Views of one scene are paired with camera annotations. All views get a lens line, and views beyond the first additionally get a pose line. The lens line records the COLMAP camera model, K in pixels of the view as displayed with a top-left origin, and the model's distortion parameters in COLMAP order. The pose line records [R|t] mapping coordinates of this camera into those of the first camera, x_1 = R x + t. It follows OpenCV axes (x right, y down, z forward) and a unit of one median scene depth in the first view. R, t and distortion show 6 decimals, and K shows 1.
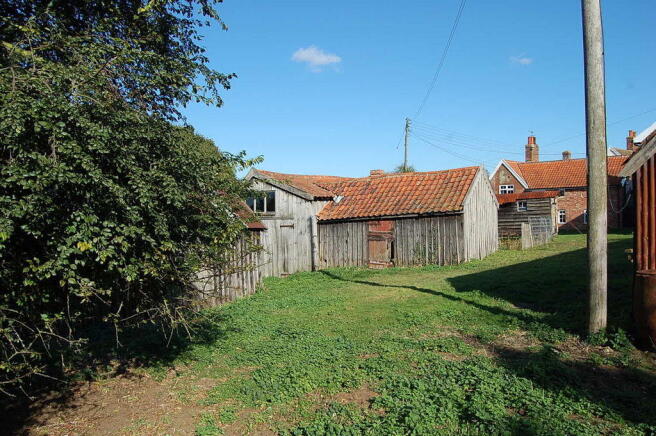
lens RADIAL K [[514.8, 0, 331.2], [0, 514.8, 217.0], [0, 0, 1]] dist [0.001250, 0.000318]
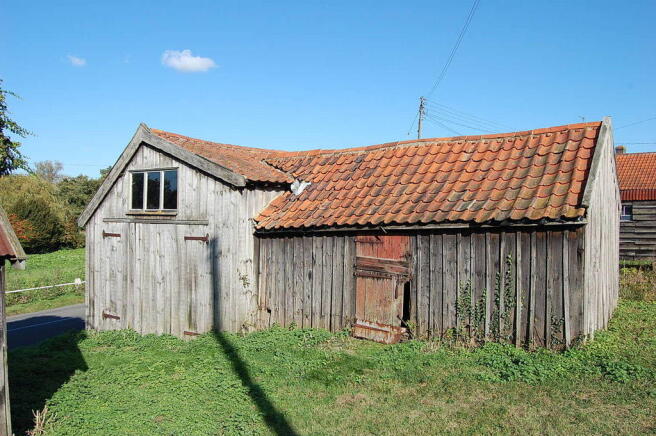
lens RADIAL K [[521.0, 0, 324.0], [0, 521.0, 220.1], [0, 0, 1]] dist [-0.005197, -0.000181]
pose [[0.999381, 0.029059, -0.019810, 0.051684], [-0.029042, 0.999578, 0.001144, -0.004728], [0.019835, -0.000567, 0.999803, 0.525564]]
